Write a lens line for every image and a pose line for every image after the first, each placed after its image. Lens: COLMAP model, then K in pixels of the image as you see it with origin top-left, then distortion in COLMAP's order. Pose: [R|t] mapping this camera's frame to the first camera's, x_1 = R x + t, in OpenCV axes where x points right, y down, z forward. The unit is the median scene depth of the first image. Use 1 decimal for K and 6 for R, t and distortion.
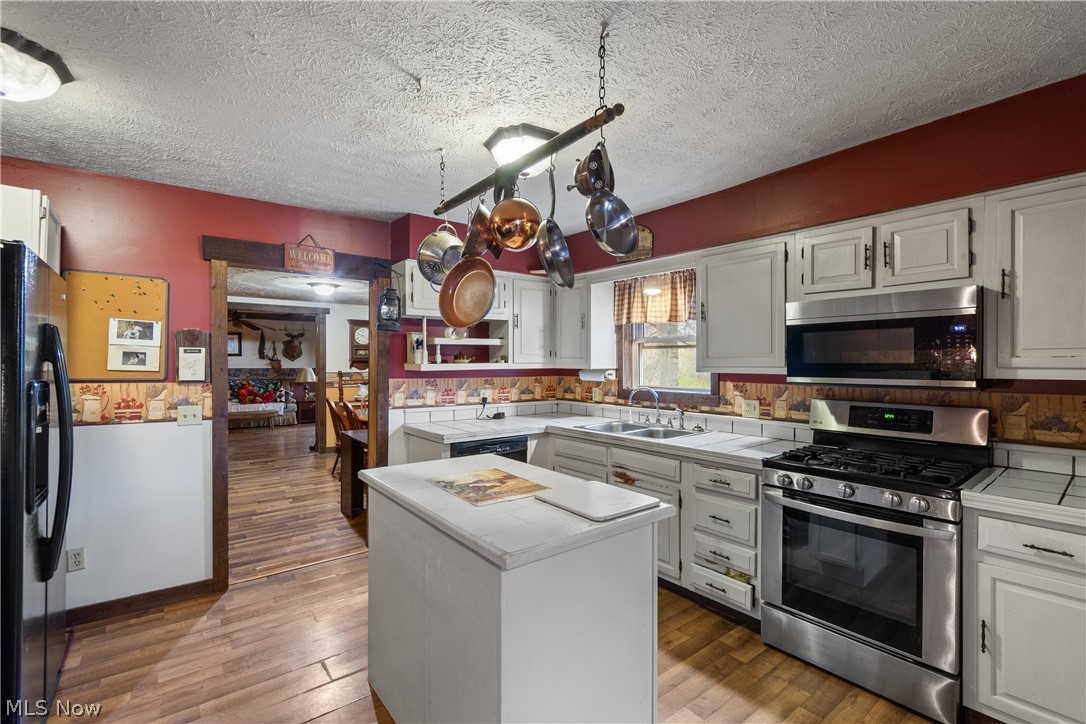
lens RADIAL K [[483.2, 0, 556.7], [0, 483.2, 366.4], [0, 0, 1]] dist [-0.000860, -0.000287]
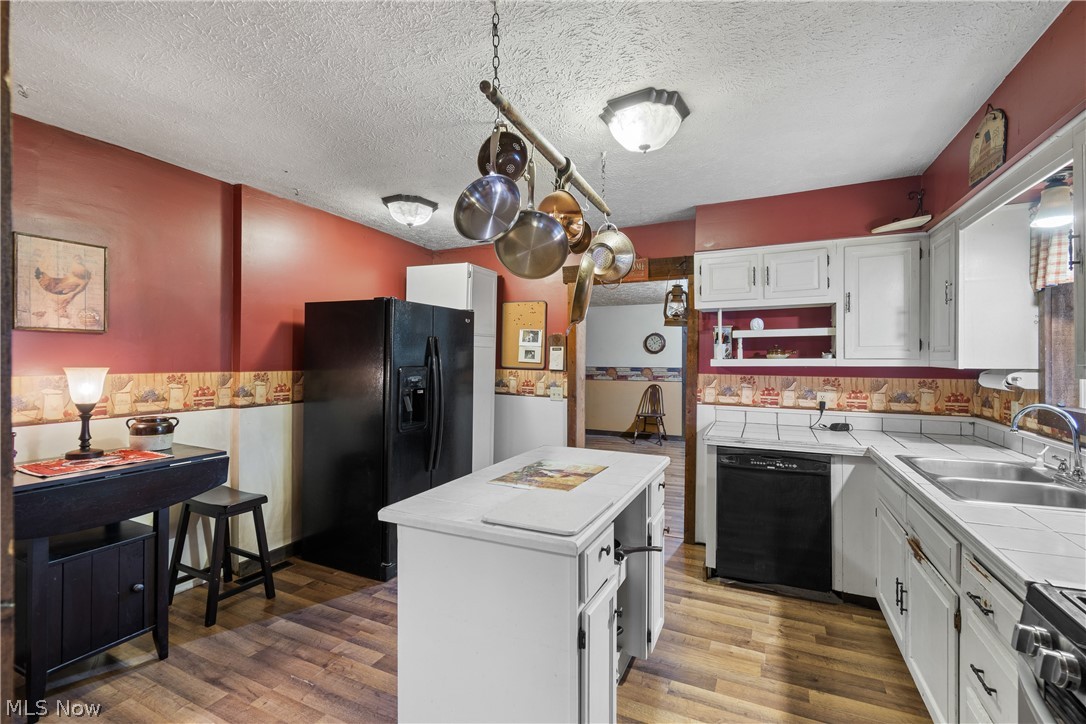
lens RADIAL K [[483.2, 0, 554.2], [0, 483.2, 359.8], [0, 0, 1]] dist [-0.000860, -0.000287]
pose [[0.446074, 0.005792, -0.894978, 0.454840], [-0.009700, 0.999952, 0.001637, -0.002128], [0.894944, 0.007951, 0.446108, 0.310644]]
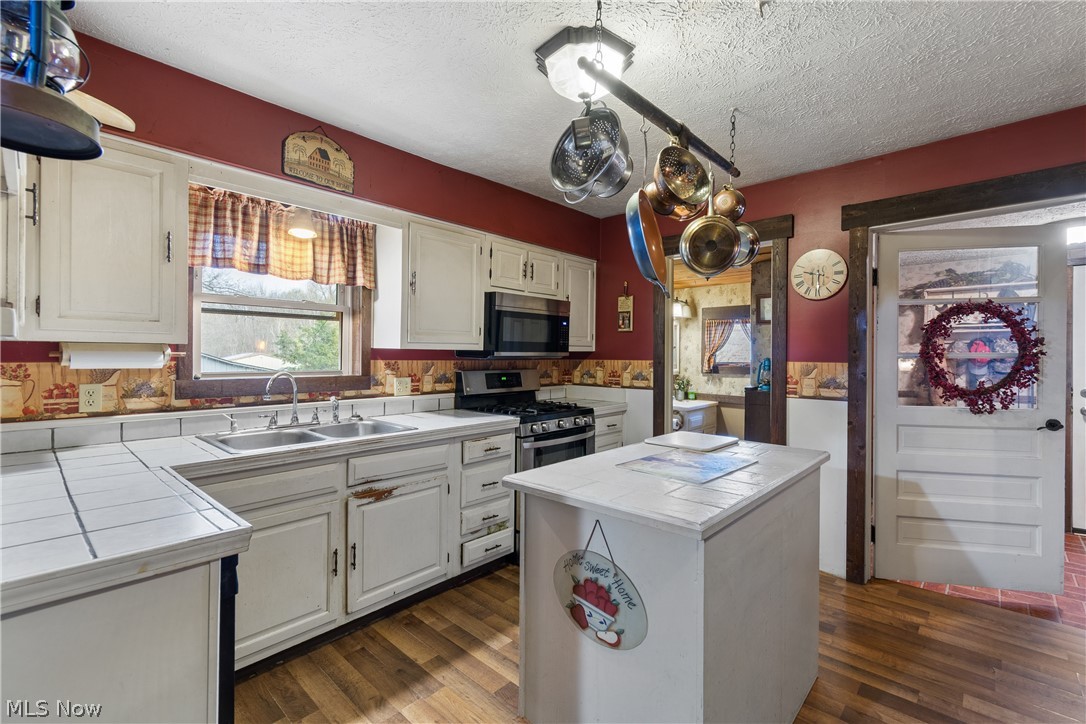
lens RADIAL K [[483.2, 0, 557.2], [0, 483.2, 358.2], [0, 0, 1]] dist [-0.000860, -0.000287]
pose [[-0.161242, -0.011751, 0.986845, -0.586125], [0.002056, 0.999923, 0.012243, 0.018053], [-0.986913, 0.004003, -0.161205, 0.807290]]
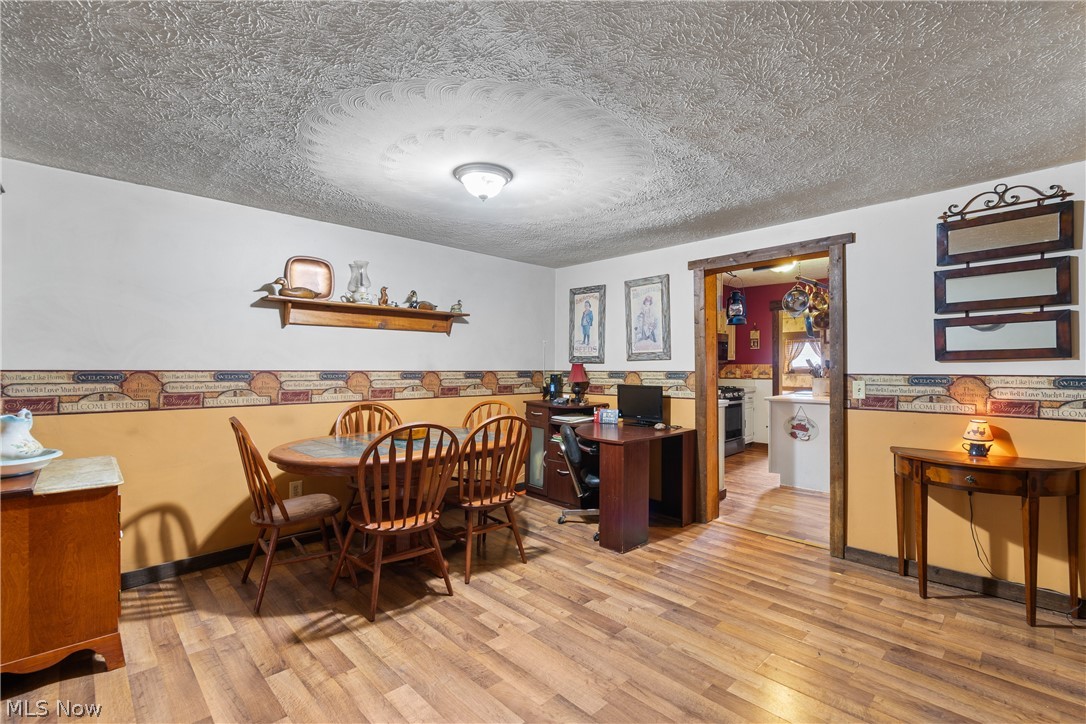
lens RADIAL K [[483.2, 0, 550.7], [0, 483.2, 363.7], [0, 0, 1]] dist [-0.000860, -0.000287]
pose [[-0.100202, -0.000527, 0.994967, -1.584661], [0.009737, 0.999951, 0.001510, 0.022215], [-0.994919, 0.009840, -0.100192, 1.620823]]
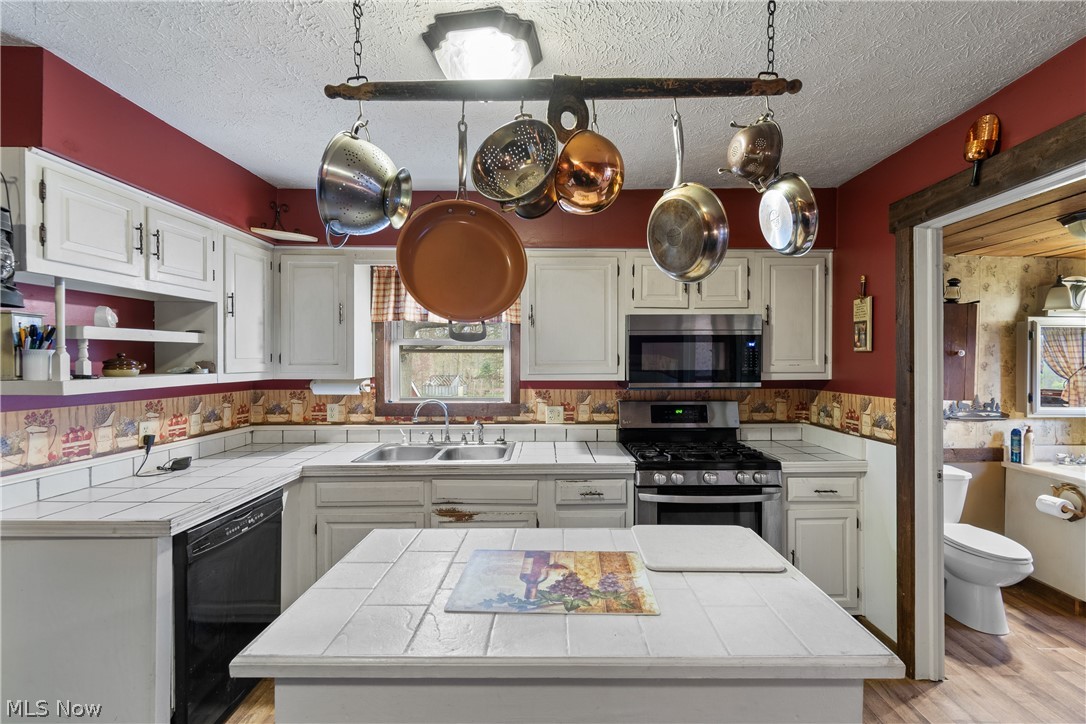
lens RADIAL K [[483.2, 0, 554.9], [0, 483.2, 363.7], [0, 0, 1]] dist [-0.000860, -0.000287]
pose [[0.627070, -0.005520, 0.778943, -0.361026], [0.009512, 0.999955, -0.000571, -0.017199], [-0.778905, 0.007768, 0.627094, 0.351048]]
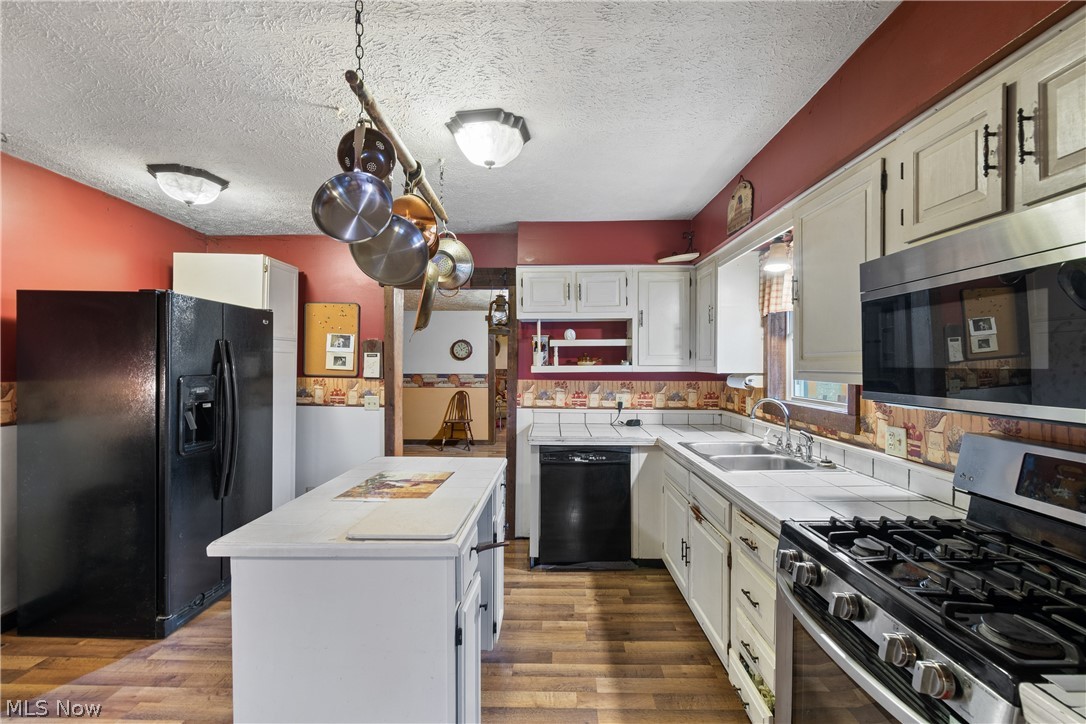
lens RADIAL K [[483.2, 0, 555.9], [0, 483.2, 372.9], [0, 0, 1]] dist [-0.000860, -0.000287]
pose [[0.773470, 0.013813, -0.633683, 0.433336], [-0.008390, 0.999898, 0.011555, -0.002466], [0.633778, -0.003621, 0.773507, 0.243901]]
